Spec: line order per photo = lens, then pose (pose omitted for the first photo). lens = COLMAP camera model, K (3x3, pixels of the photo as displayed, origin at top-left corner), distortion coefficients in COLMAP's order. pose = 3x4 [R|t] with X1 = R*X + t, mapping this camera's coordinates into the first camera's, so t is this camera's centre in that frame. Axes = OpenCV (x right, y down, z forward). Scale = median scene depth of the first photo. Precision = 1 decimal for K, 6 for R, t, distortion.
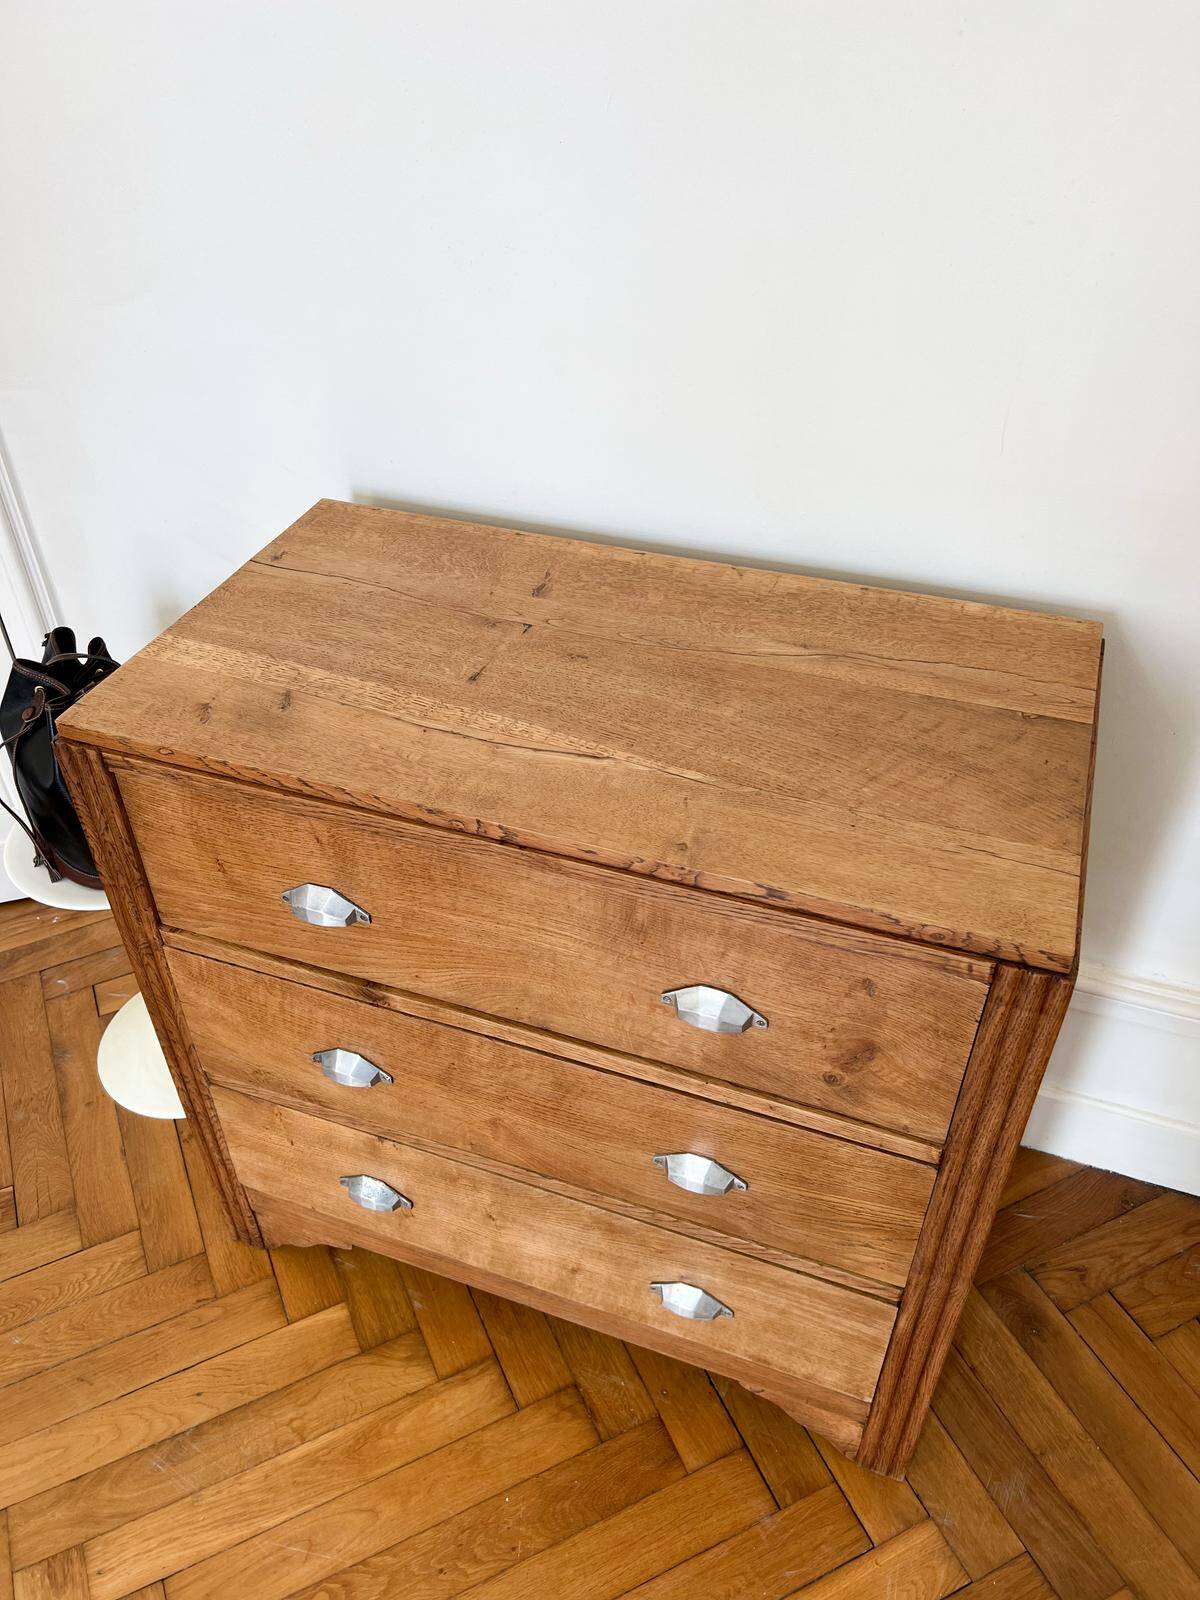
lens RADIAL K [[1192.6, 0, 587.8], [0, 1192.6, 810.7], [0, 0, 1]] dist [0.071339, -0.081573]
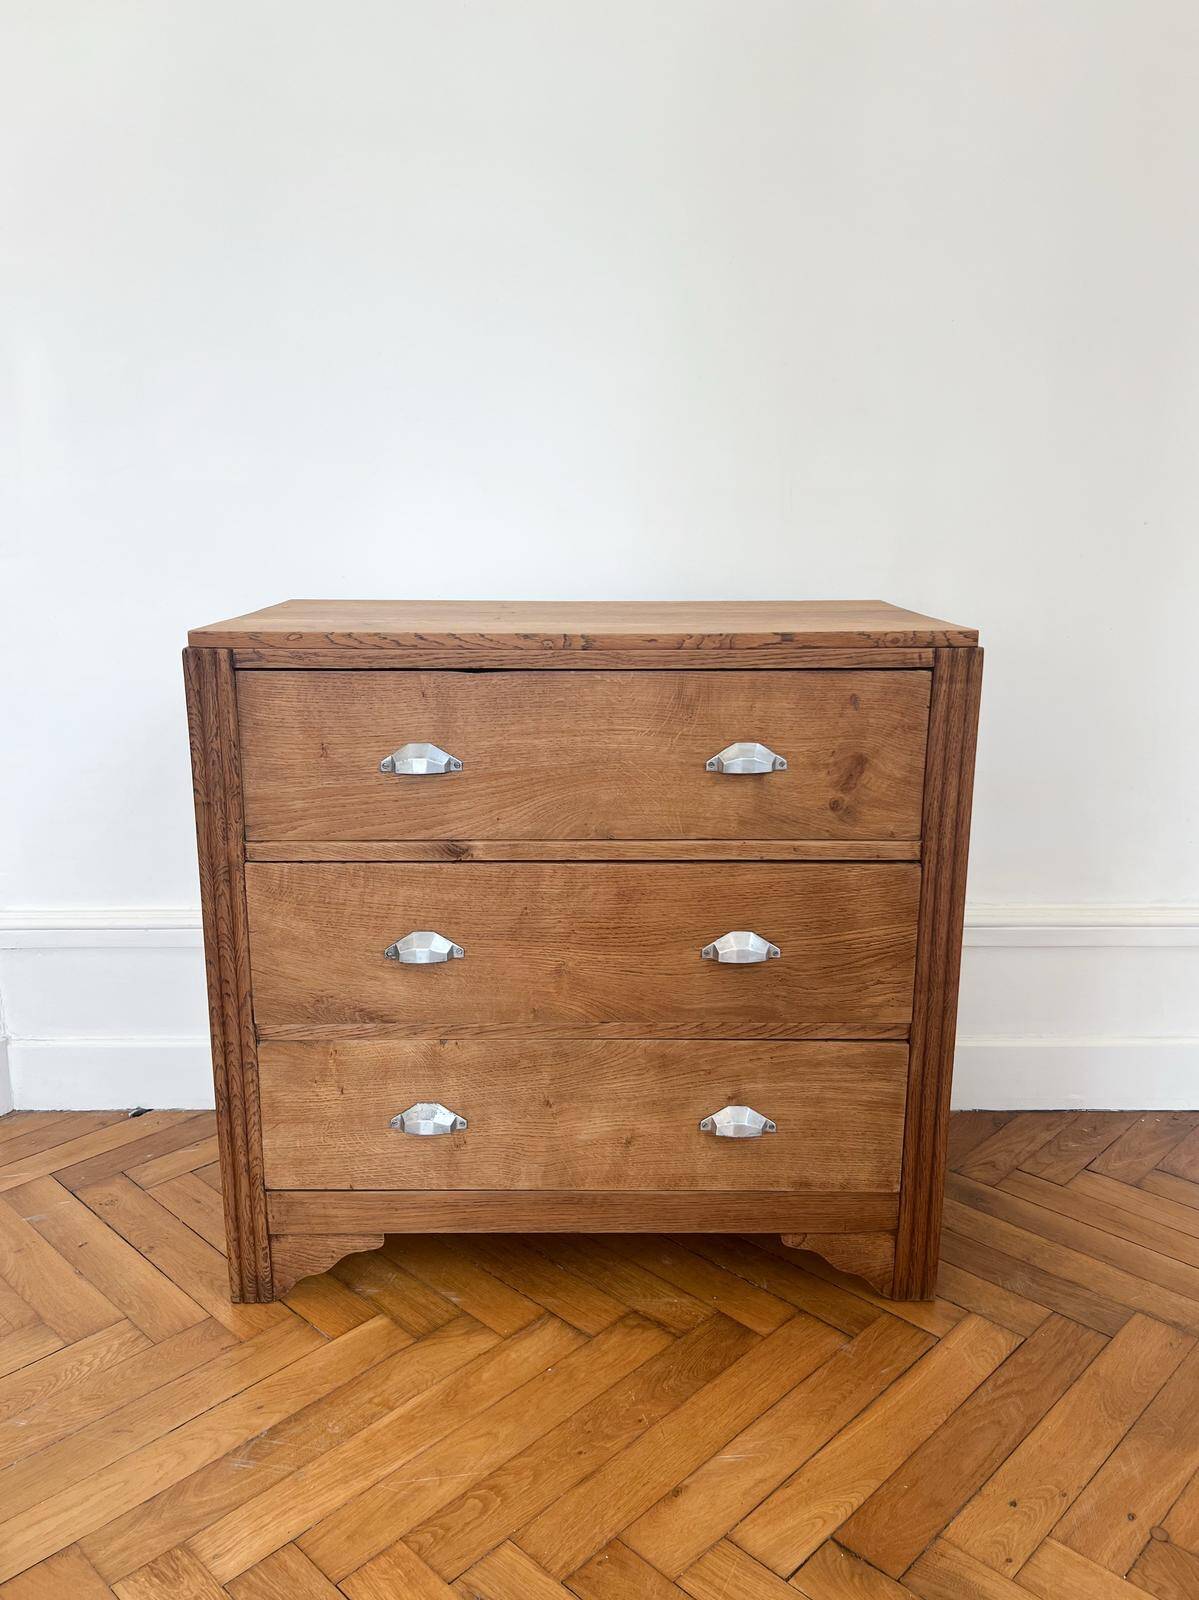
lens RADIAL K [[1197.4, 0, 600.1], [0, 1197.4, 809.9], [0, 0, 1]] dist [0.068447, -0.083806]
pose [[0.935977, -0.074223, 0.344147, -0.405202], [0.214724, 0.895012, -0.390957, 0.548733], [-0.278998, 0.439824, 0.853648, -0.071868]]
